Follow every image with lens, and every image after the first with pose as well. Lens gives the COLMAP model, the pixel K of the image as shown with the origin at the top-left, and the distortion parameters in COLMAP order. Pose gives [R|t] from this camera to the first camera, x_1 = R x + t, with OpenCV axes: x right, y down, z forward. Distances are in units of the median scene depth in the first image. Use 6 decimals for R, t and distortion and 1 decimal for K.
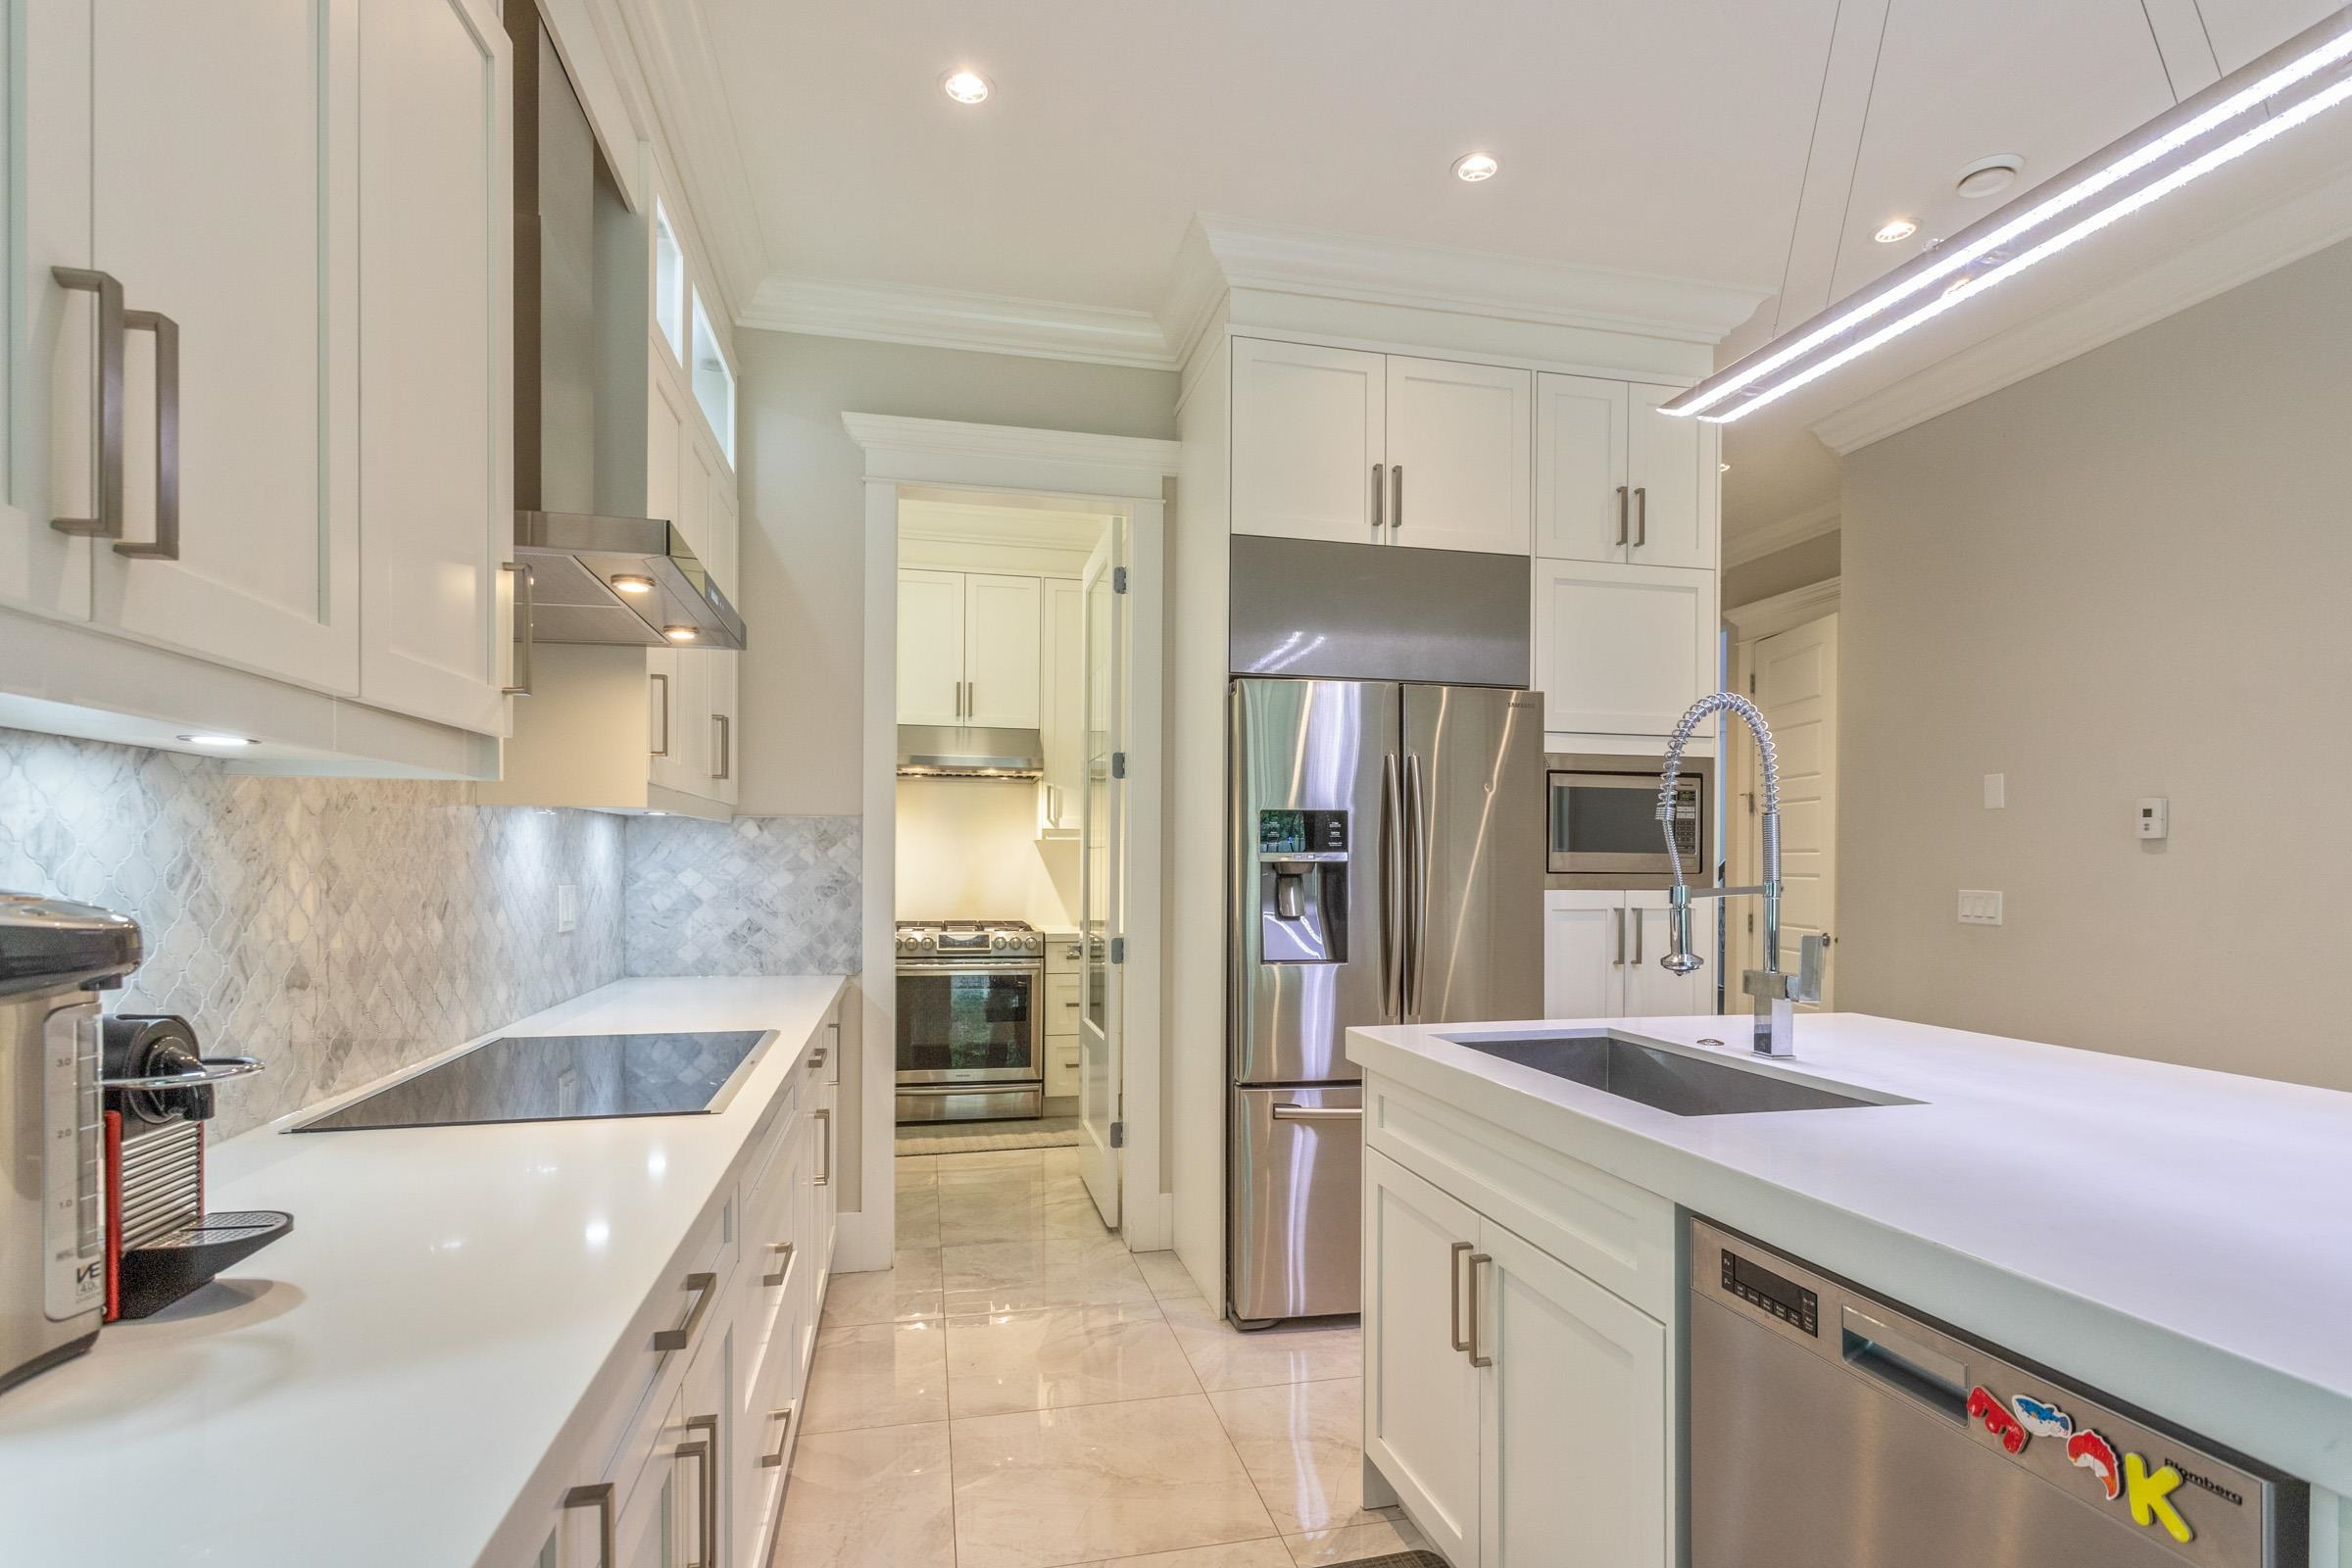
lens RADIAL K [[1153.0, 0, 1184.0], [0, 1153.0, 865.8], [0, 0, 1]] dist [0.004270, 0.000433]
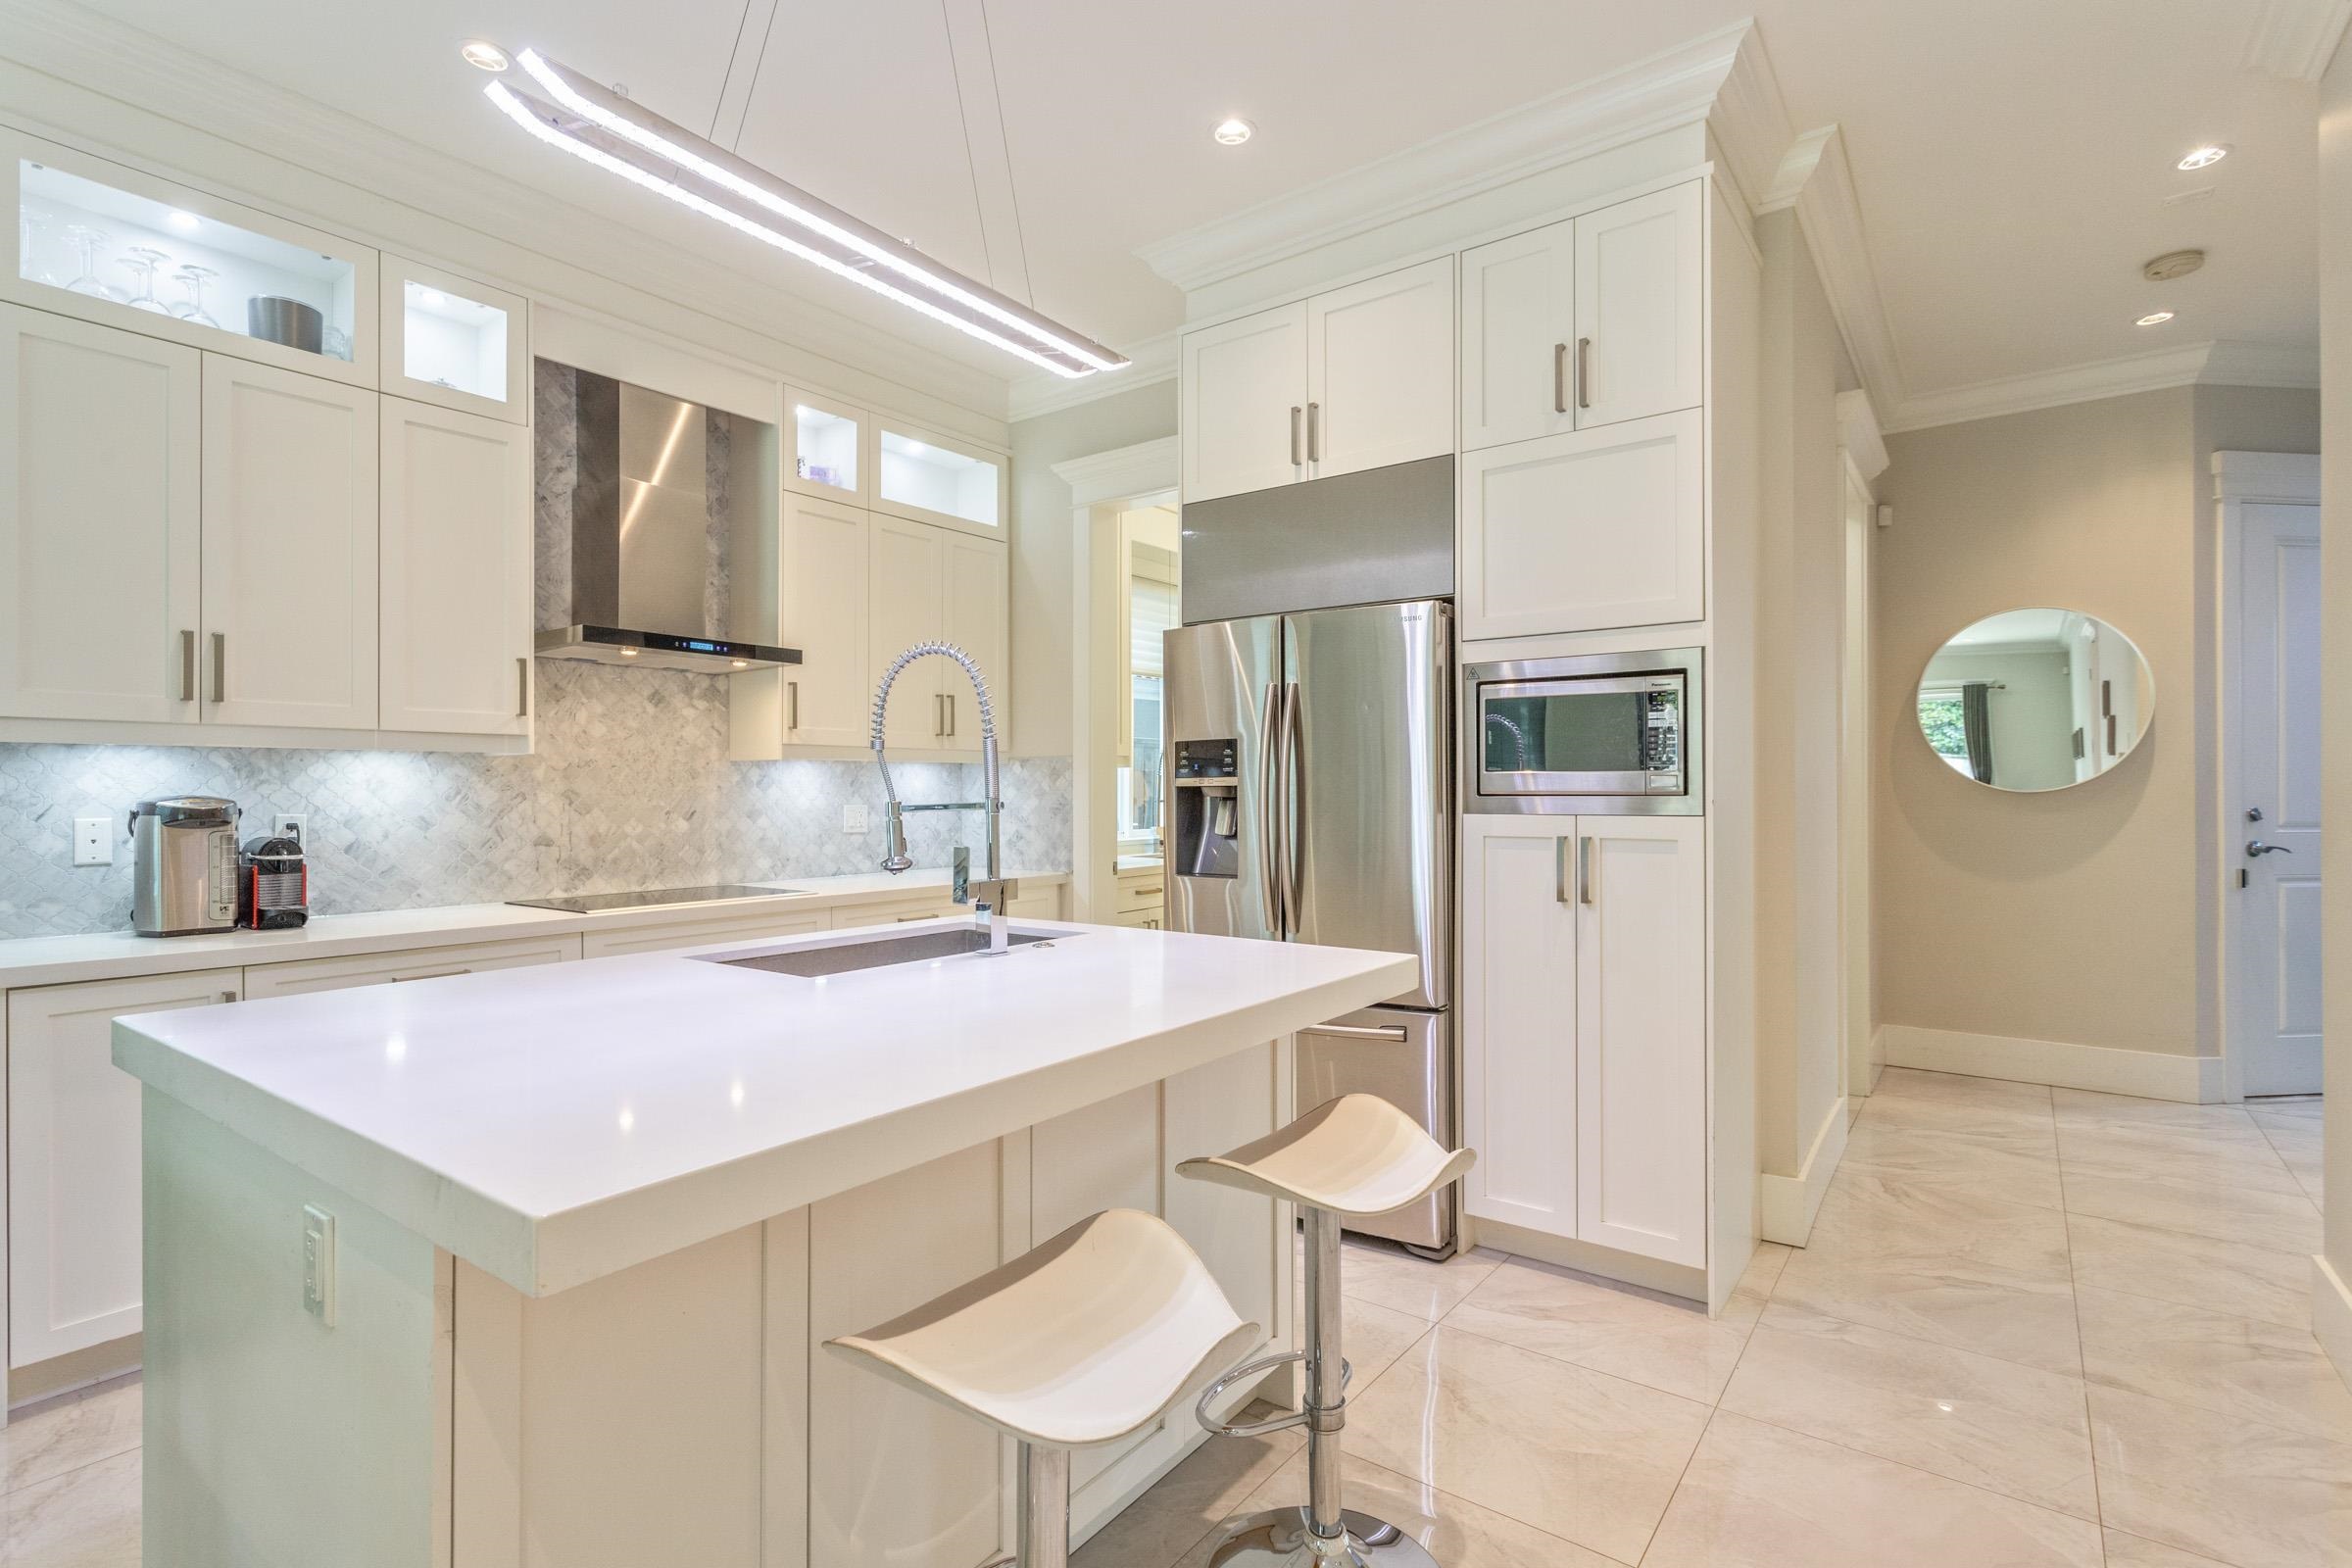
lens RADIAL K [[1129.4, 0, 1145.6], [0, 1129.4, 780.1], [0, 0, 1]] dist [0.003418, 0.000820]
pose [[0.634987, -0.015310, -0.772371, 0.818123], [0.003598, 0.999851, -0.016861, 0.008008], [0.772514, 0.007927, 0.634948, 0.229326]]
